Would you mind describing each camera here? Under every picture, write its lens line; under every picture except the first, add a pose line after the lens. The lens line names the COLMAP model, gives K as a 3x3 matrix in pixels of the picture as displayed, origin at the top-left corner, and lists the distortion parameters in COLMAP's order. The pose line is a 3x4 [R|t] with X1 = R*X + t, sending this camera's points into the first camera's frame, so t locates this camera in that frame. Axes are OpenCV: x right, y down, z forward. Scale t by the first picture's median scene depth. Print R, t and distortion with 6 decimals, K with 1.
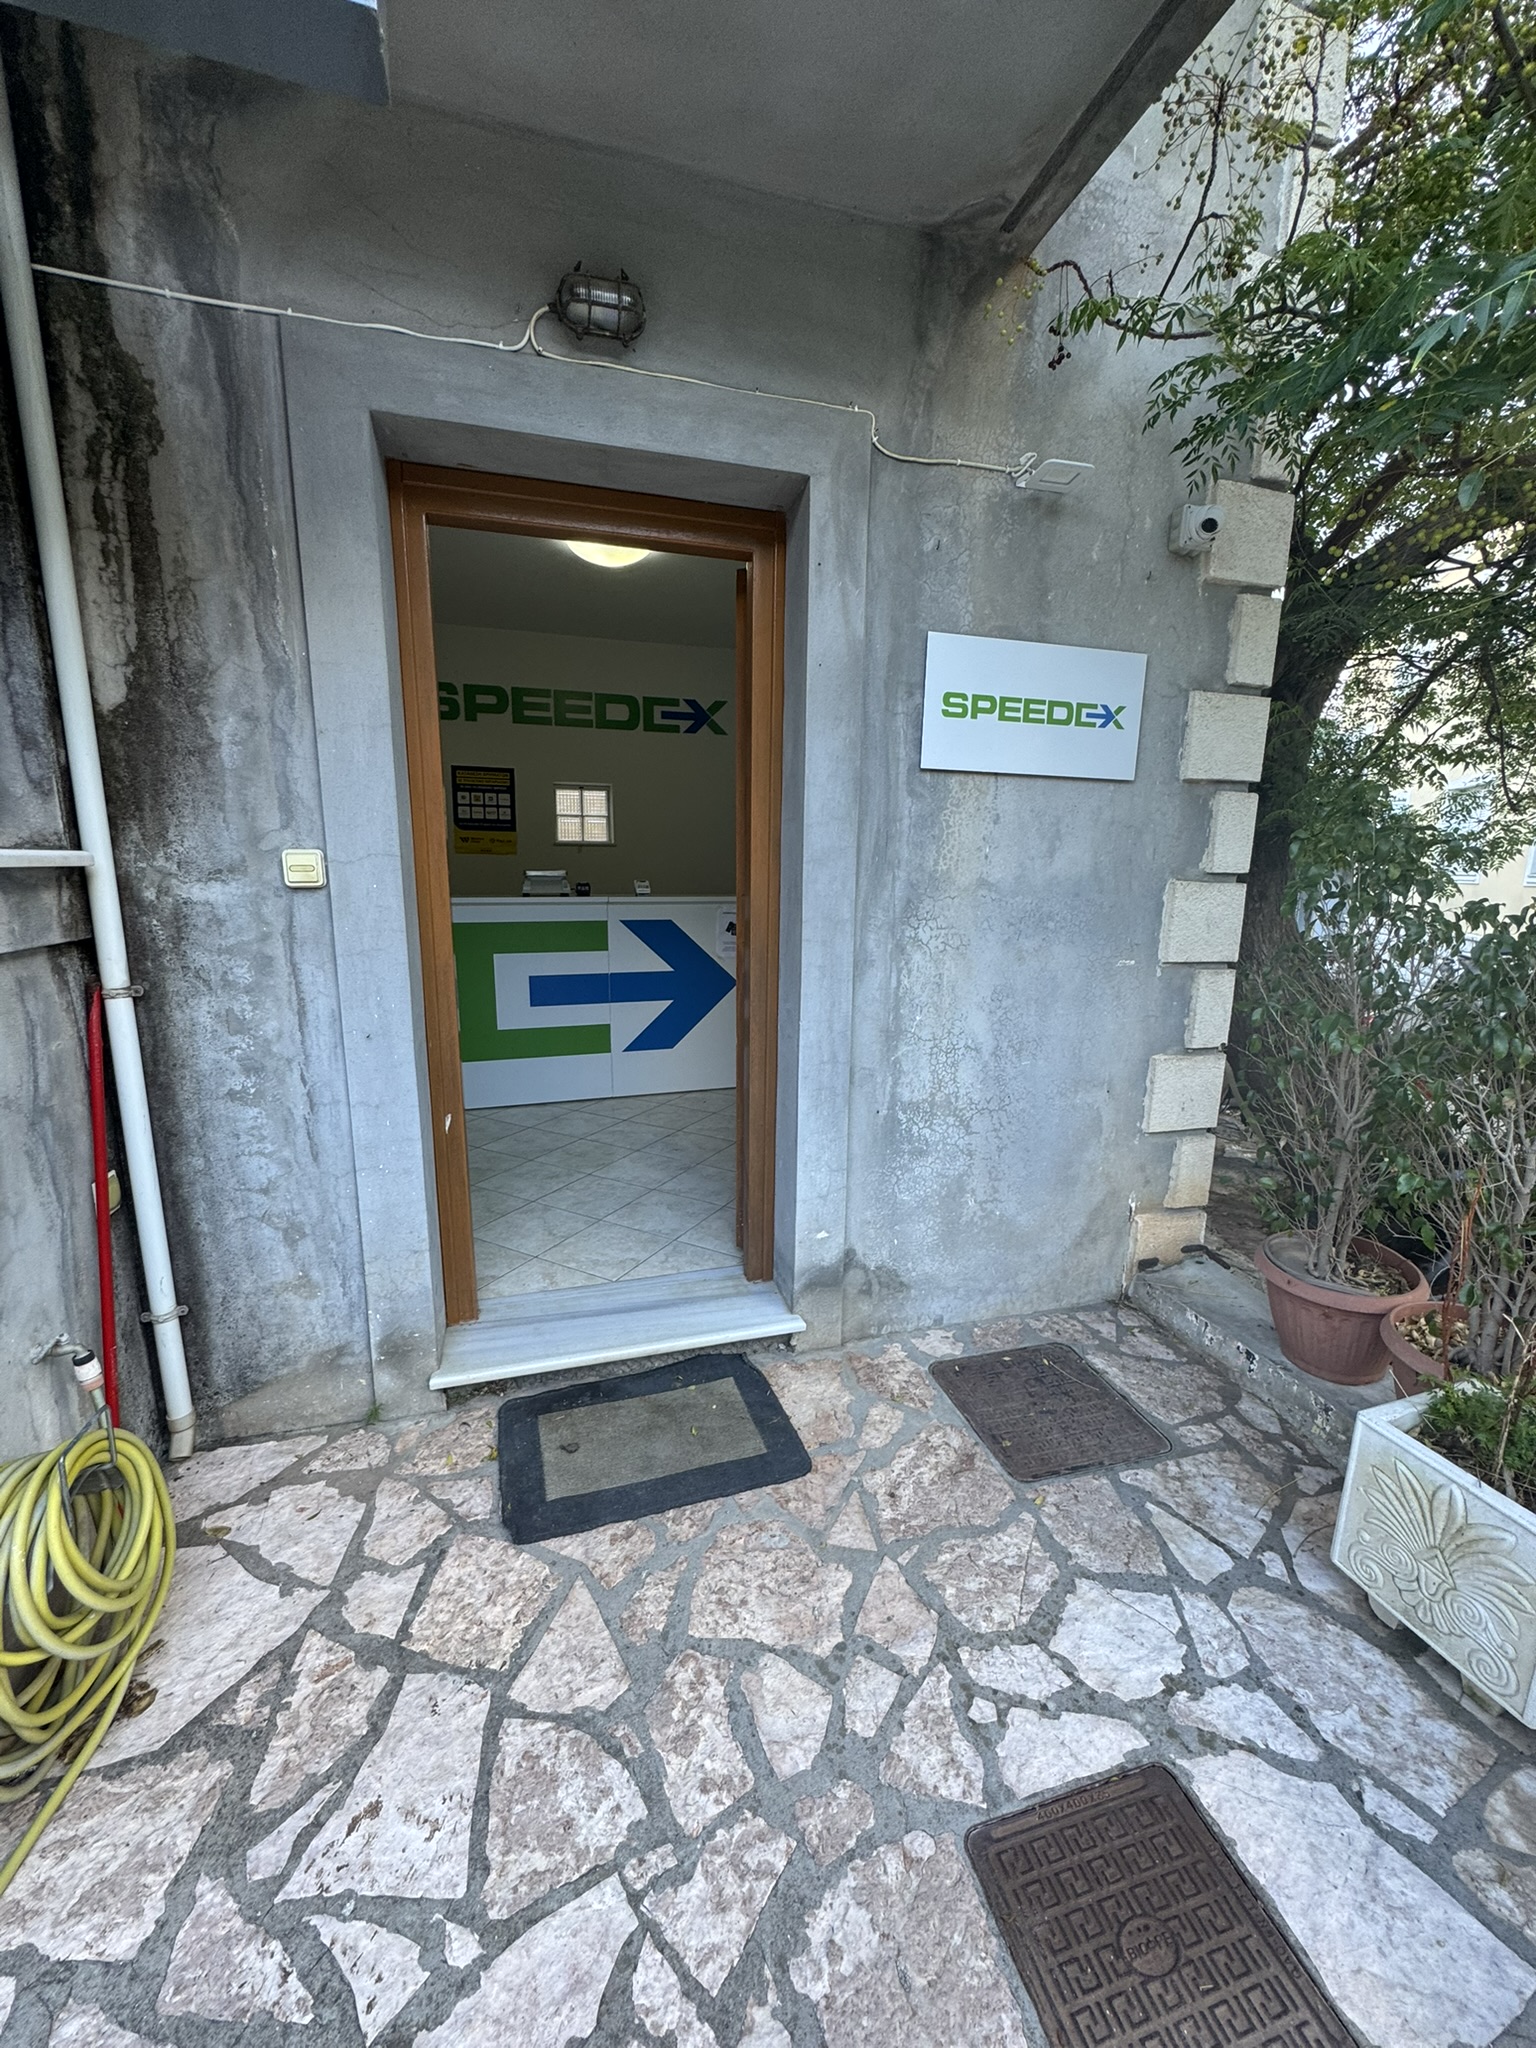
lens RADIAL K [[820.8, 0, 758.7], [0, 820.8, 1024.4], [0, 0, 1]] dist [-0.002588, 0.000018]
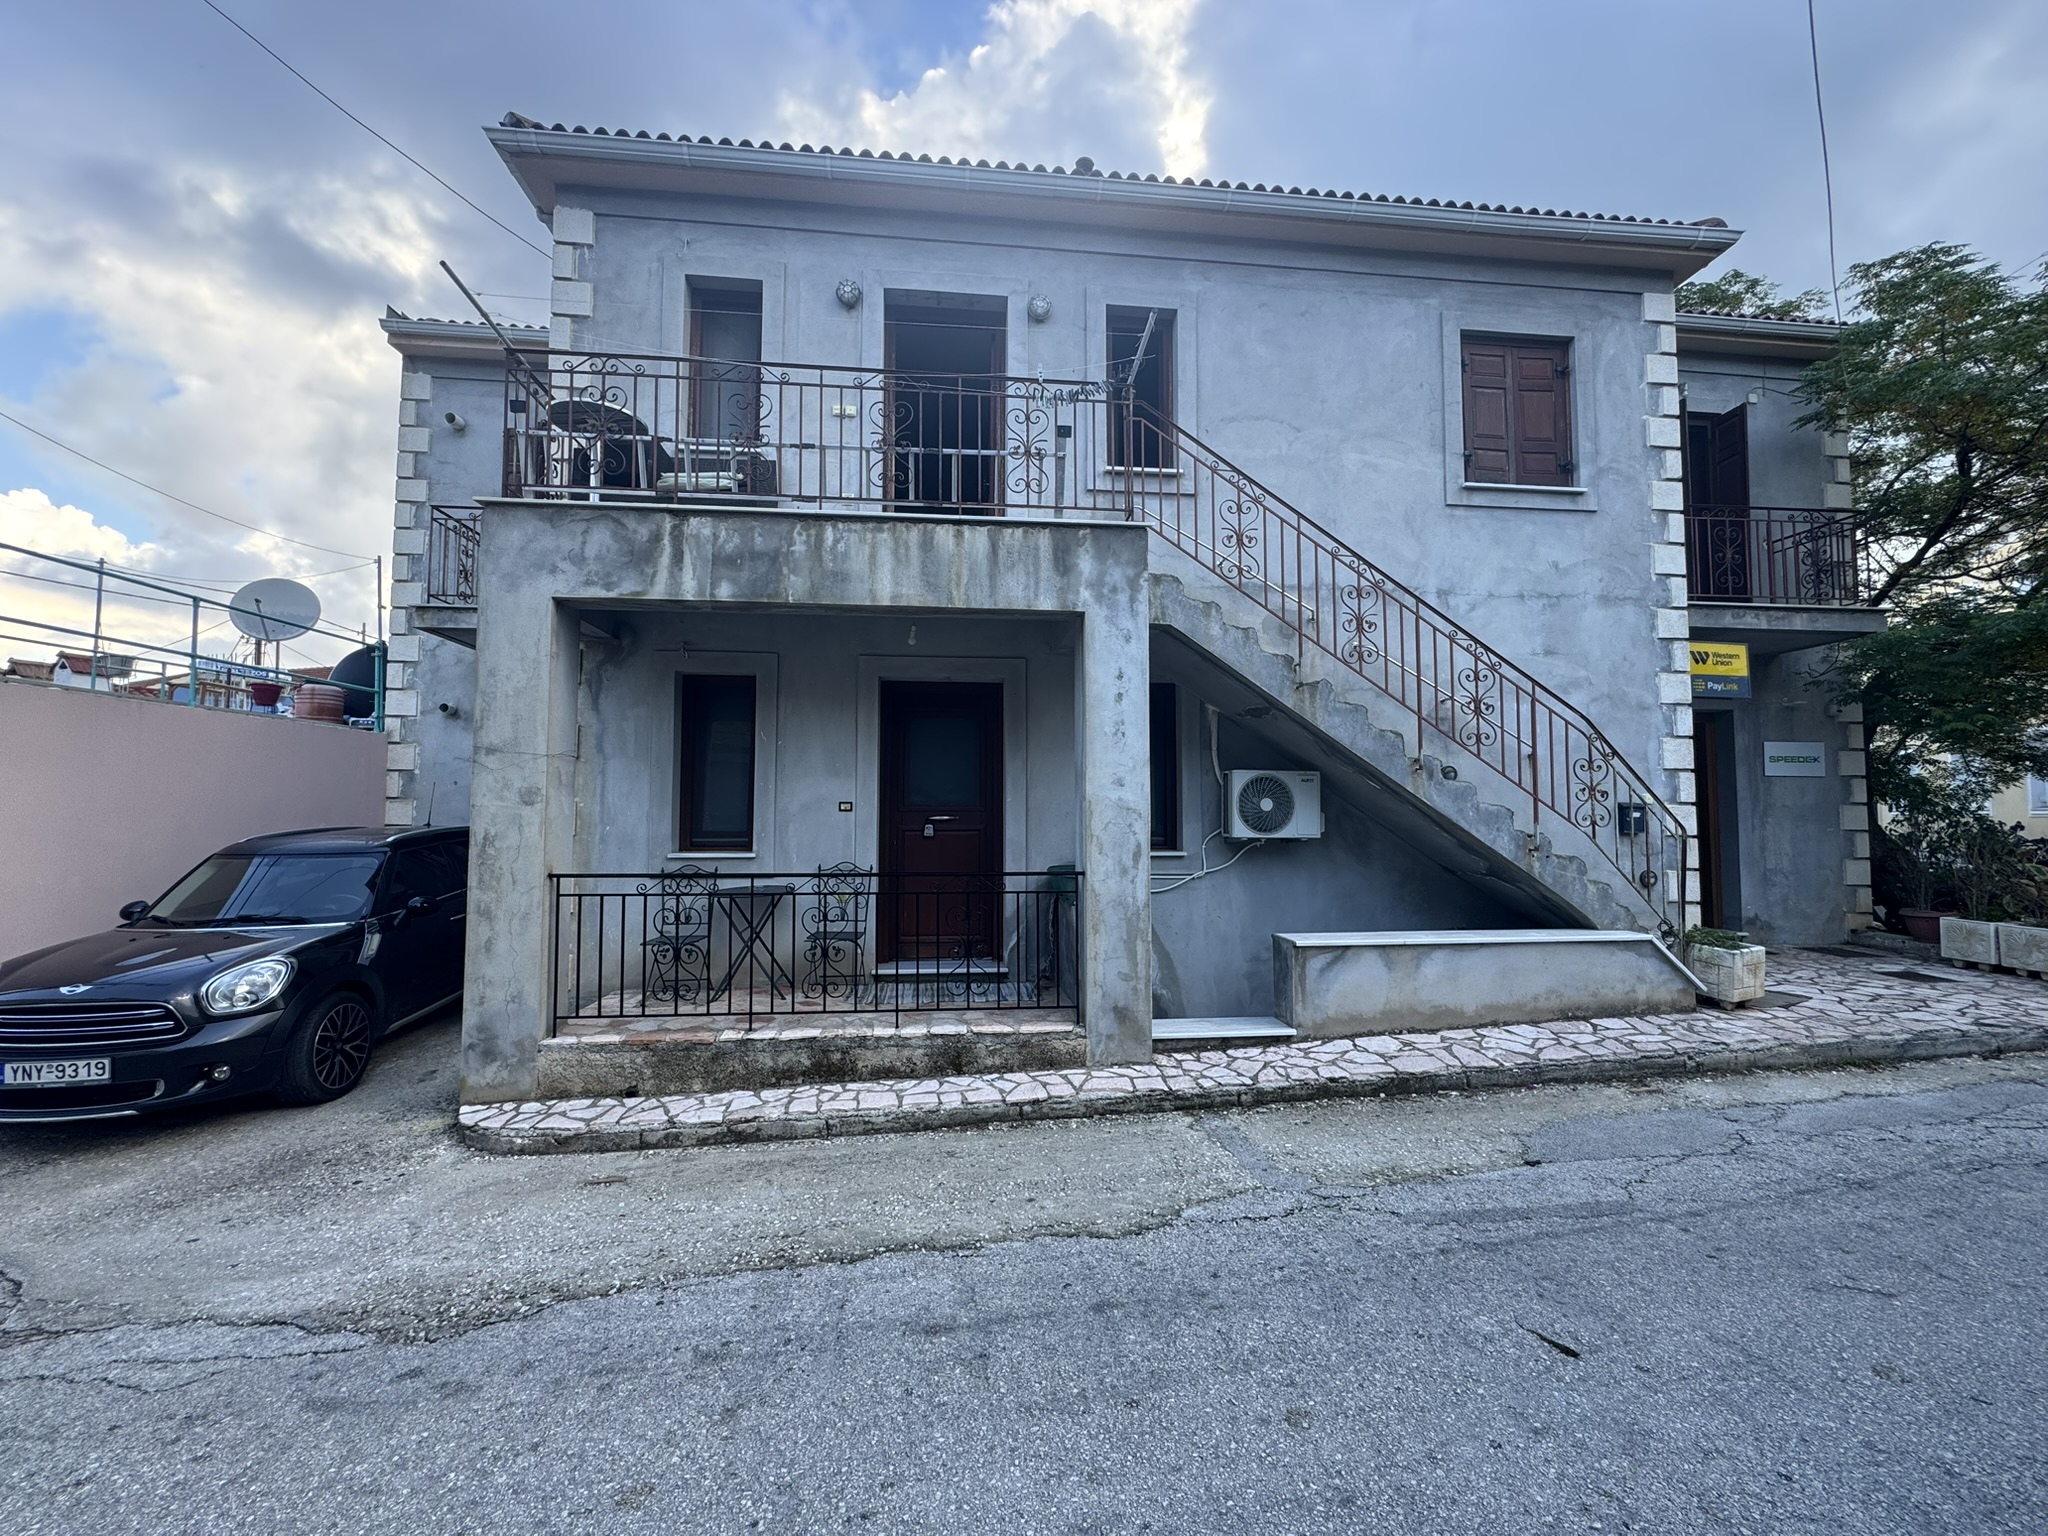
lens RADIAL K [[820.8, 0, 1031.8], [0, 820.8, 766.3], [0, 0, 1]] dist [-0.002588, 0.000018]
pose [[0.984489, -0.016773, -0.174645, -2.130851], [-0.026768, 0.969408, -0.243992, 0.565310], [0.173395, 0.244882, 0.953922, -2.753041]]
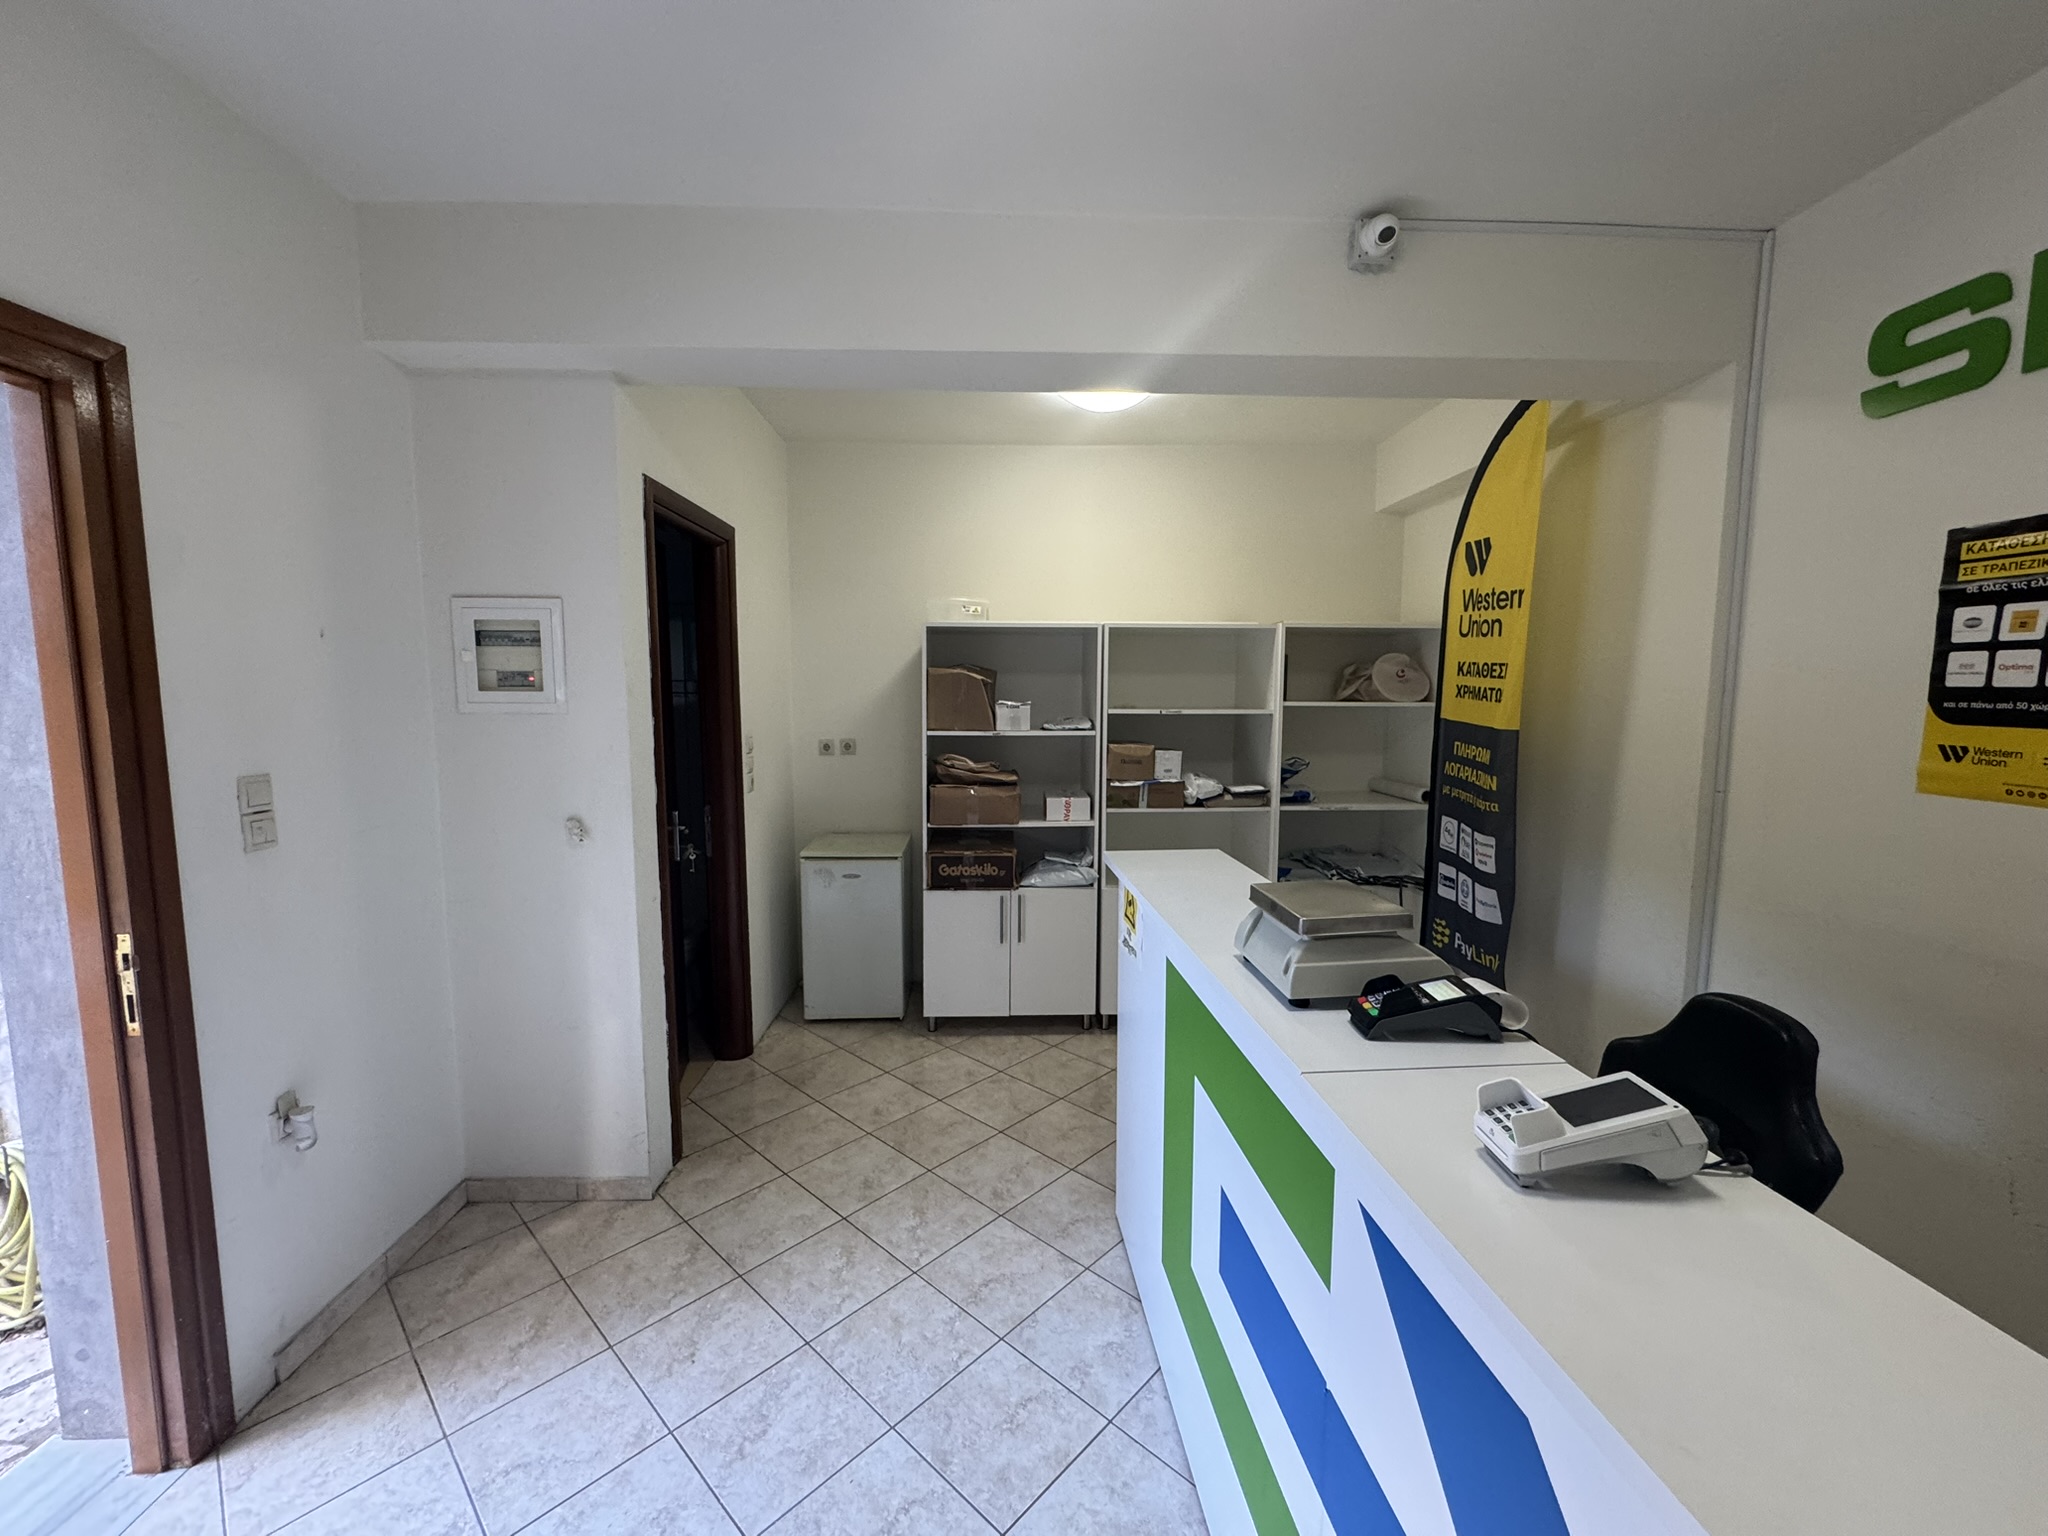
lens RADIAL K [[820.8, 0, 1020.2], [0, 820.8, 773.6], [0, 0, 1]] dist [-0.002588, 0.000018]
pose [[-0.244132, 0.084546, -0.966050, 0.042354], [-0.192314, 0.972185, 0.133682, -0.221955], [0.950481, 0.218421, -0.221082, 0.847448]]
